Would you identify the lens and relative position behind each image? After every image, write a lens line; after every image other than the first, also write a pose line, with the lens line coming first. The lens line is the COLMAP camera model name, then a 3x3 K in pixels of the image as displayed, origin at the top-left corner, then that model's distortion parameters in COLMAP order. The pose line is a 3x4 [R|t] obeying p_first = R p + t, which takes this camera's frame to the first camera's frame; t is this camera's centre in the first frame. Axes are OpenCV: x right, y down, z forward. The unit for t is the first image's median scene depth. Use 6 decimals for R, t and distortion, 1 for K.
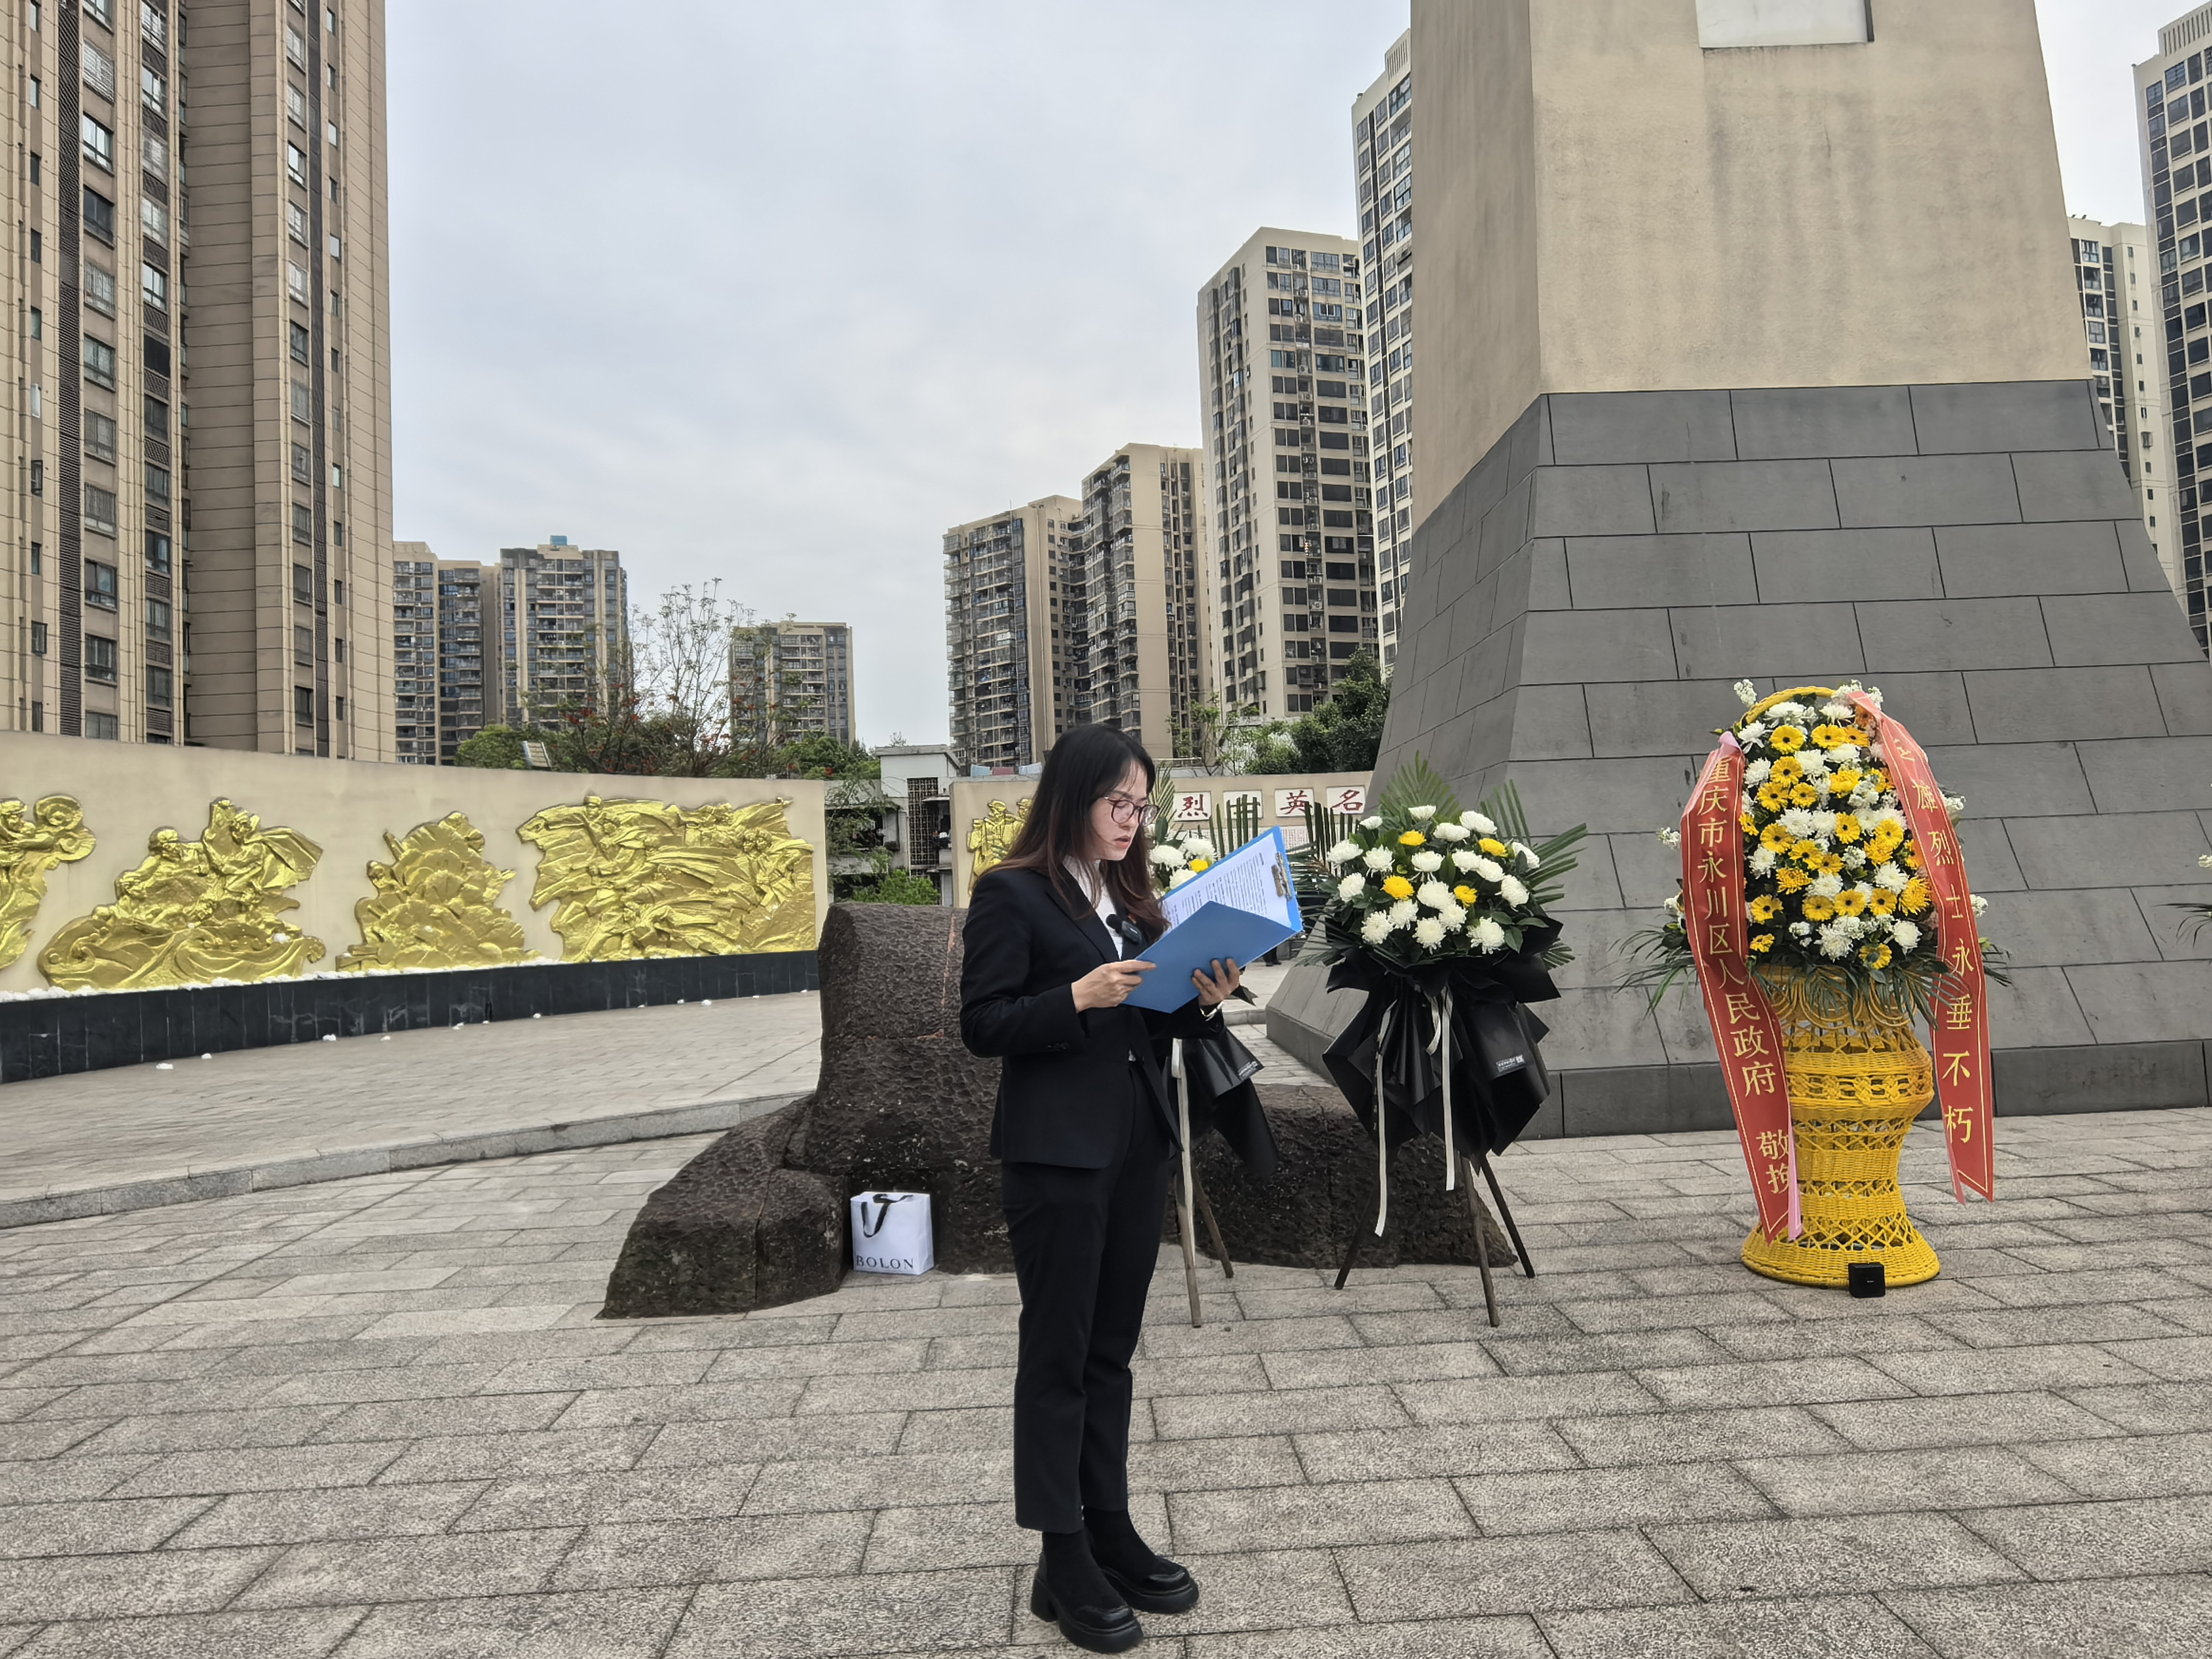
lens RADIAL K [[1602.5, 0, 1105.2], [0, 1602.5, 844.8], [0, 0, 1]] dist [-0.019277, 0.023028]
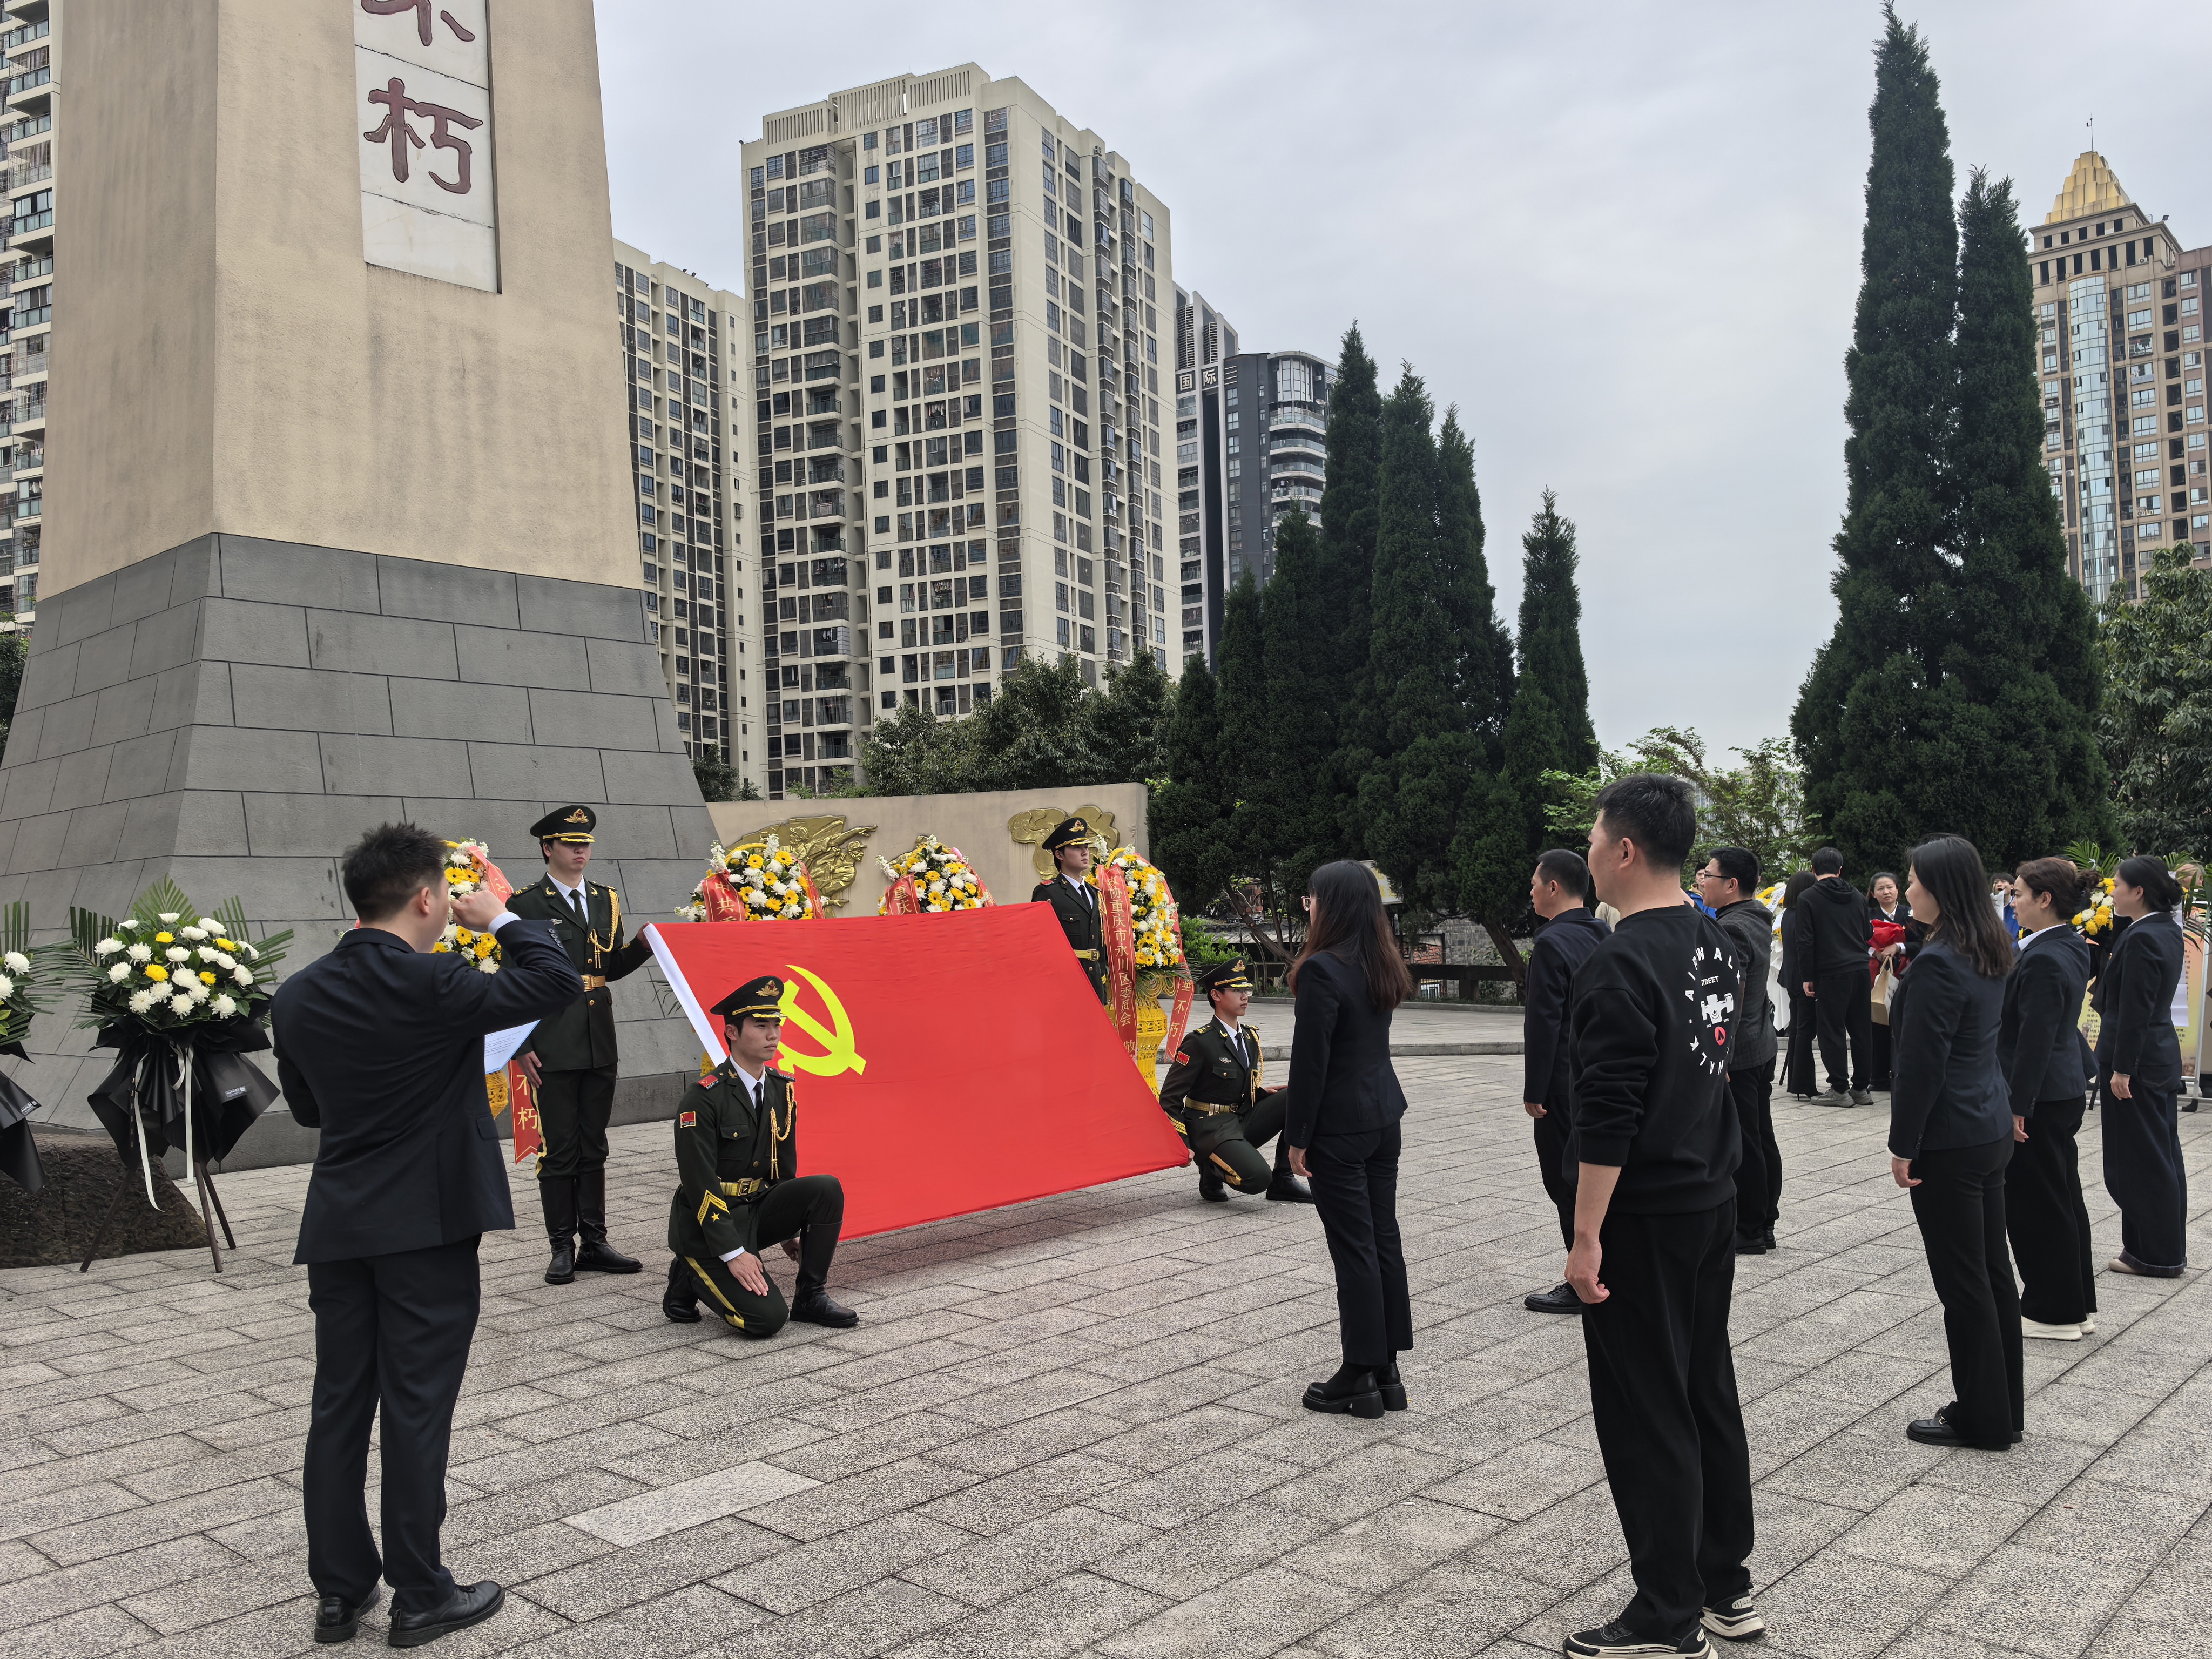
lens RADIAL K [[1818.5, 0, 1106.0], [0, 1818.5, 829.5], [0, 0, 1]] dist [0.021189, -0.021411]
pose [[0.705021, 0.055792, 0.706989, -0.198759], [-0.027633, 0.998305, -0.051225, -0.021401], [-0.708648, 0.016579, 0.705367, -0.390826]]
